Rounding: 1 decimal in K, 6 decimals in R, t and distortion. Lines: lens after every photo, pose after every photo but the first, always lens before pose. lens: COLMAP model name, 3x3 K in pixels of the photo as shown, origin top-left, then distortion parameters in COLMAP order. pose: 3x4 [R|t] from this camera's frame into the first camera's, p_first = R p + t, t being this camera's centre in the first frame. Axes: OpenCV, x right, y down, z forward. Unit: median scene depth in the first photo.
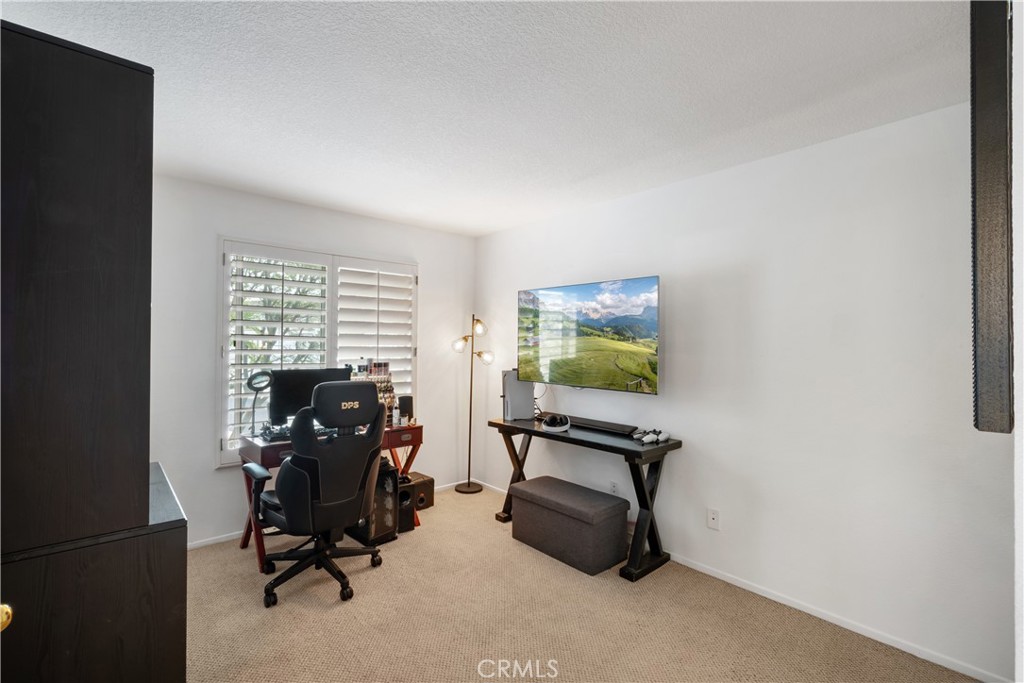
lens RADIAL K [[467.7, 0, 507.2], [0, 467.7, 341.8], [0, 0, 1]] dist [-0.001133, -0.000028]
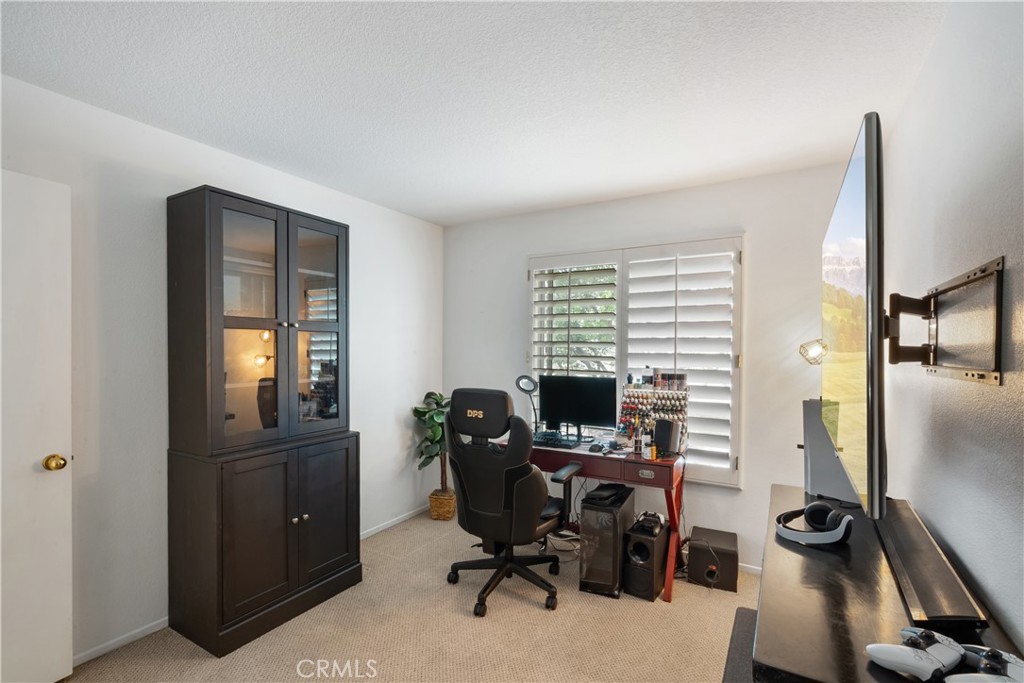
lens RADIAL K [[467.7, 0, 508.9], [0, 467.7, 346.8], [0, 0, 1]] dist [-0.001133, -0.000028]
pose [[0.307808, -0.009089, -0.951405, 0.408466], [0.005962, 0.999953, -0.007624, 0.004021], [0.951430, -0.003326, 0.307848, 0.524843]]
